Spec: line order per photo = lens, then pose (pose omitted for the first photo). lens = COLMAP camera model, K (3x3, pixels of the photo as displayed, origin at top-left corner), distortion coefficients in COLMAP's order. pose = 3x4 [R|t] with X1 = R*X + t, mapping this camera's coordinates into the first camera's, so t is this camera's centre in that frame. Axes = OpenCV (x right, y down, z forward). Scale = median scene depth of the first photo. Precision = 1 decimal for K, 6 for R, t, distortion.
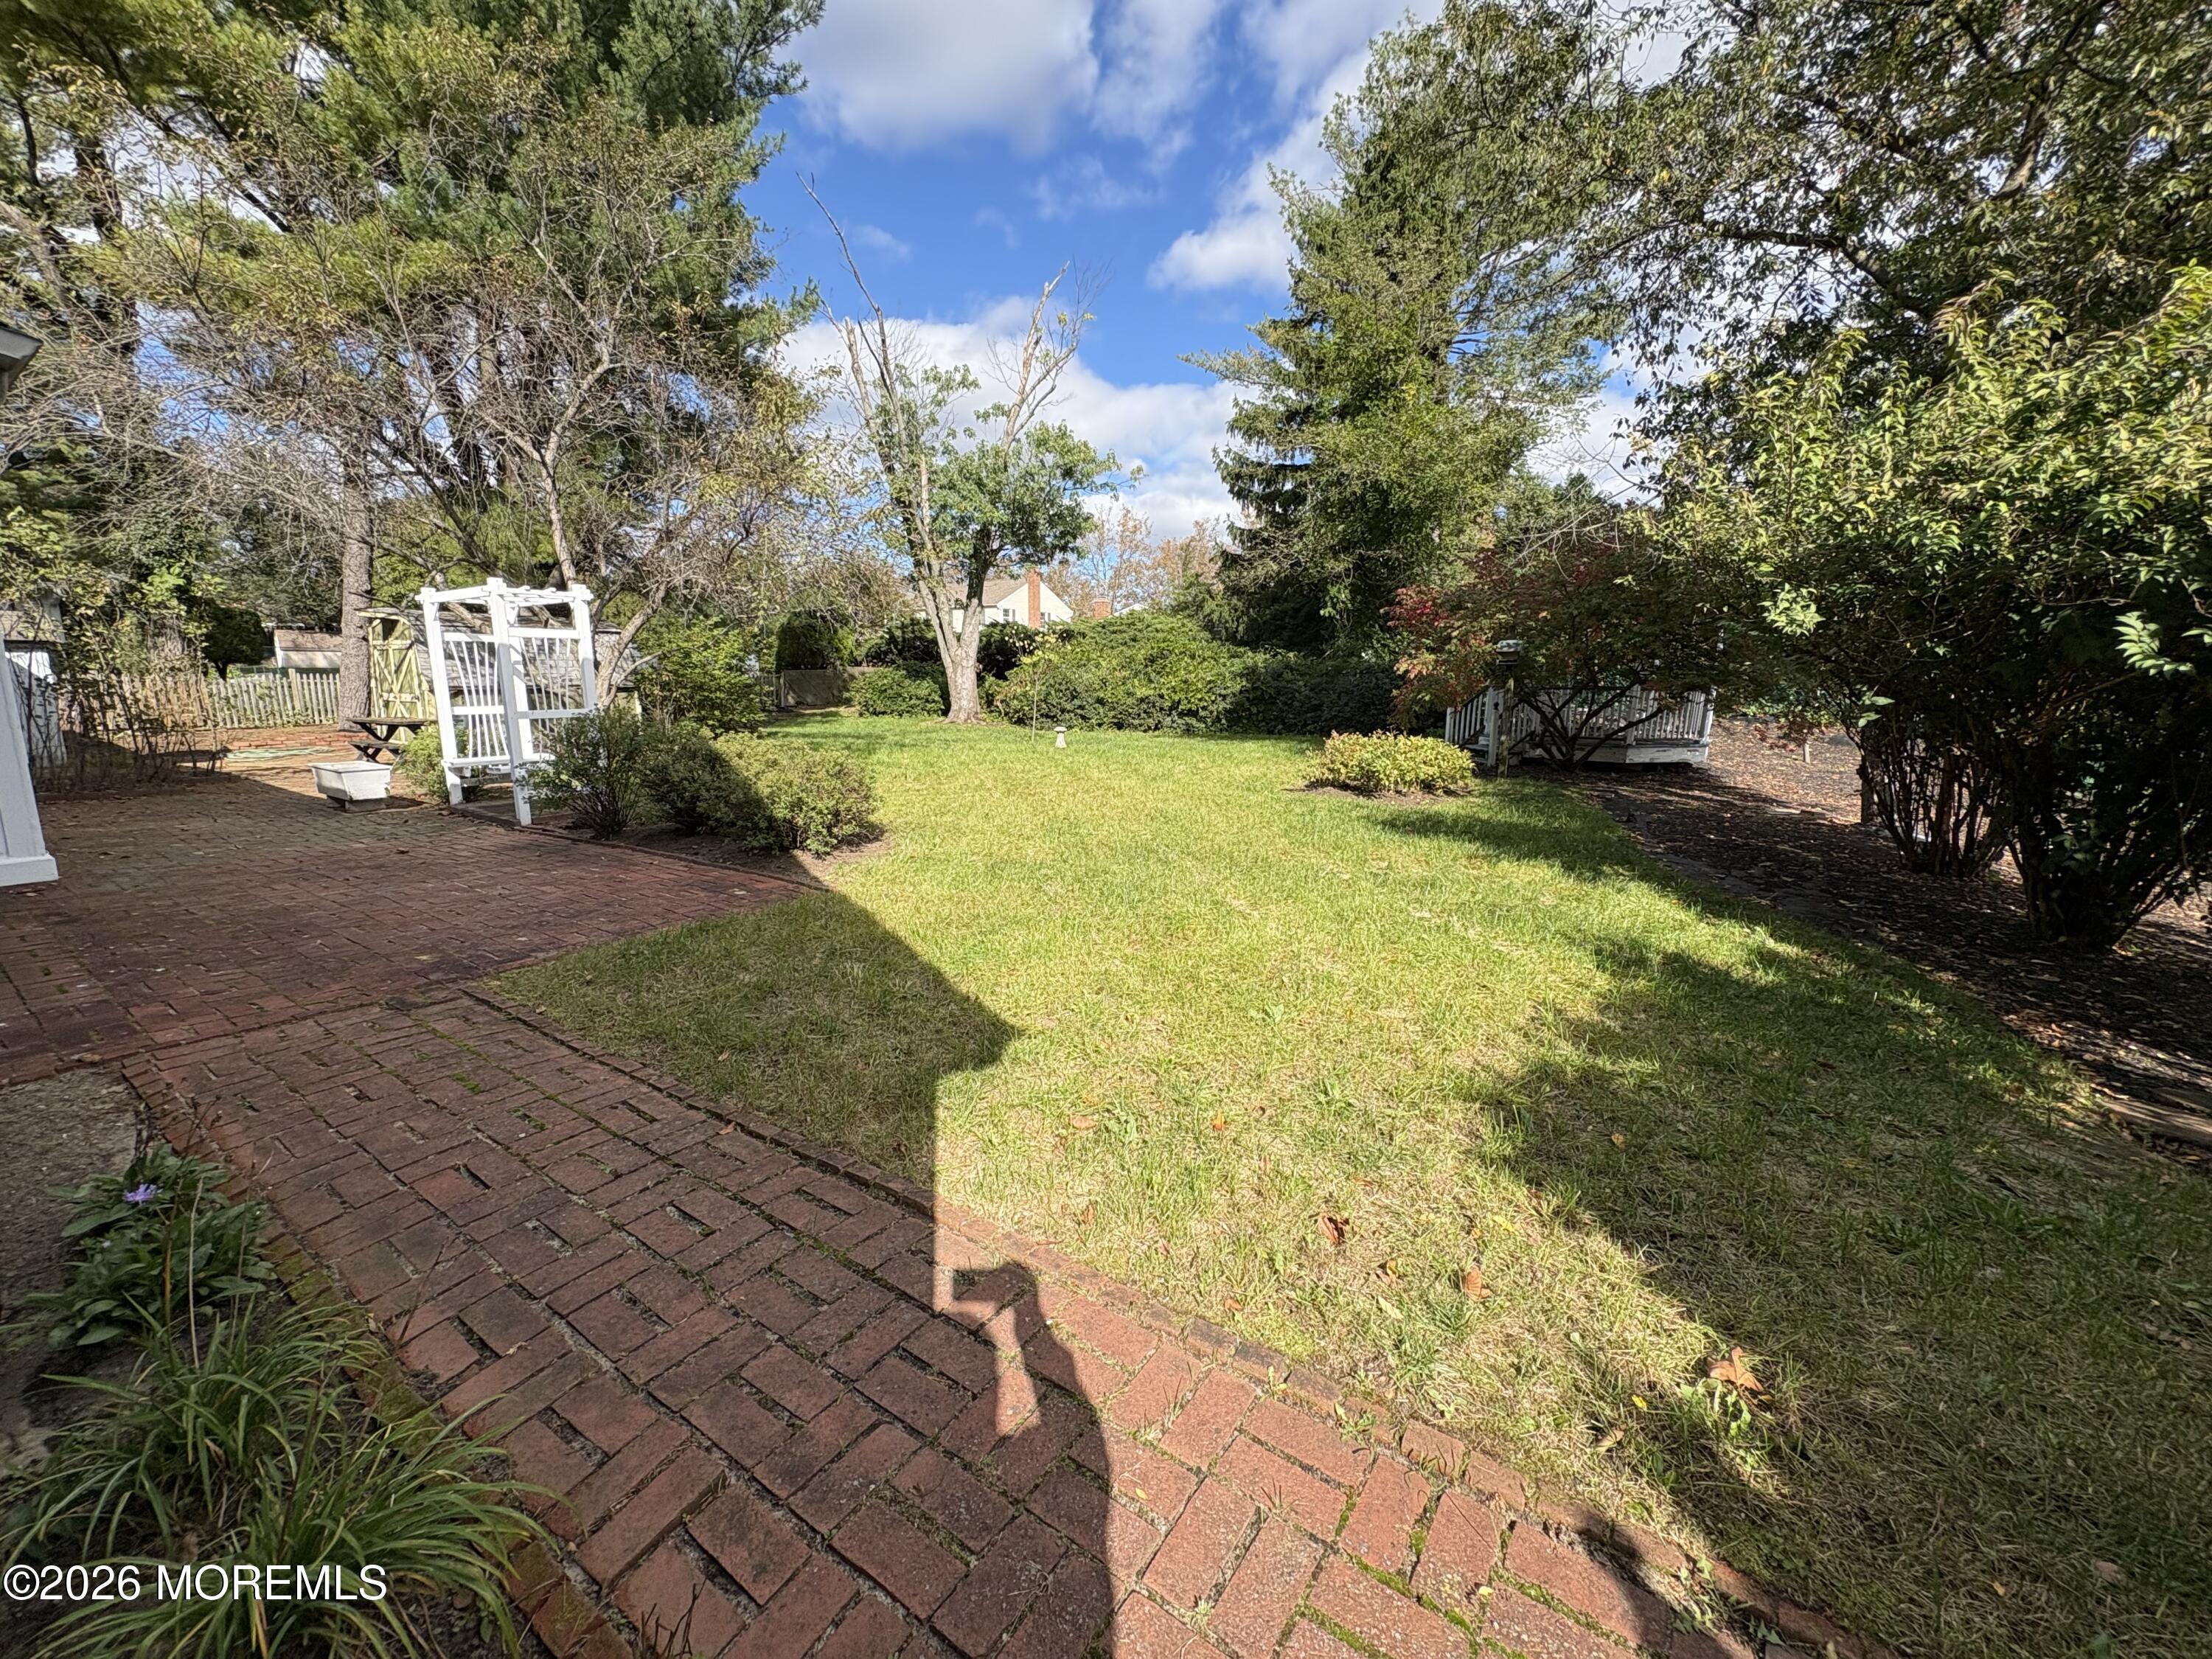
lens RADIAL K [[884.6, 0, 1107.8], [0, 884.6, 829.2], [0, 0, 1]] dist [0.002608, -0.000681]
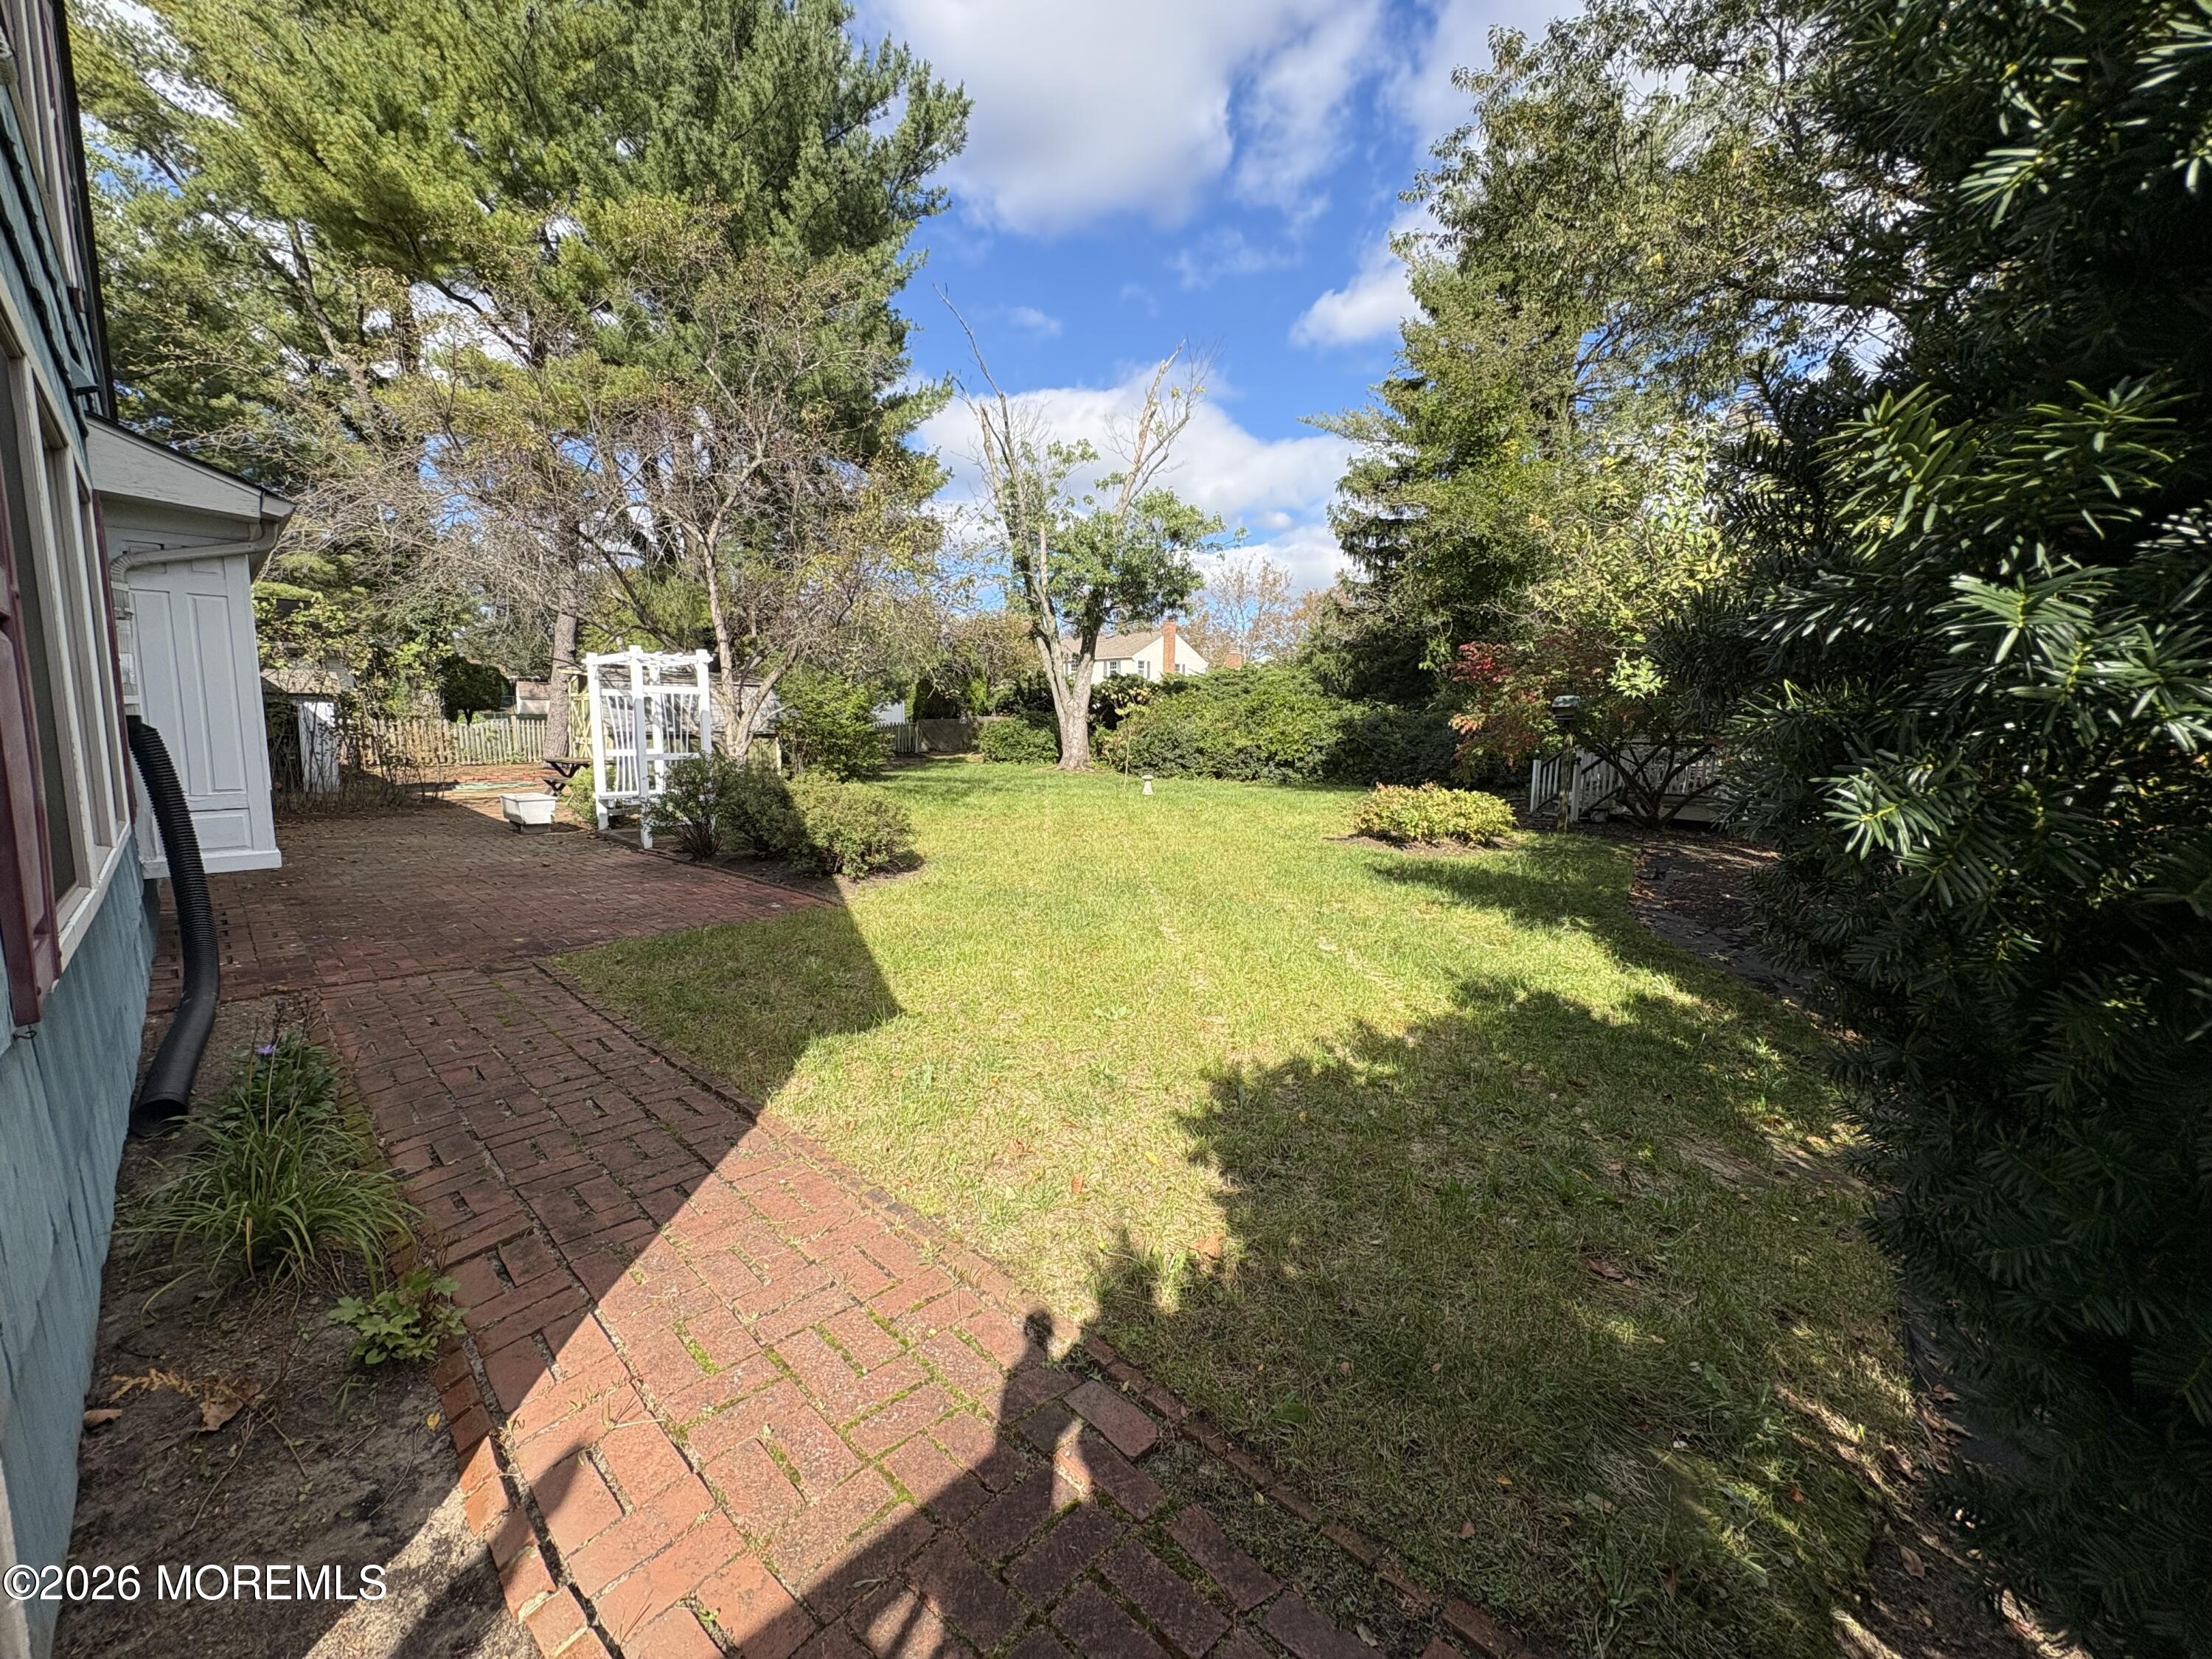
lens RADIAL K [[884.6, 0, 1103.9], [0, 884.6, 830.9], [0, 0, 1]] dist [0.002608, -0.000681]
pose [[0.985820, 0.026929, -0.165631, 0.096951], [-0.035584, 0.998140, -0.049509, 0.005858], [0.163990, 0.054701, 0.984944, -0.052344]]
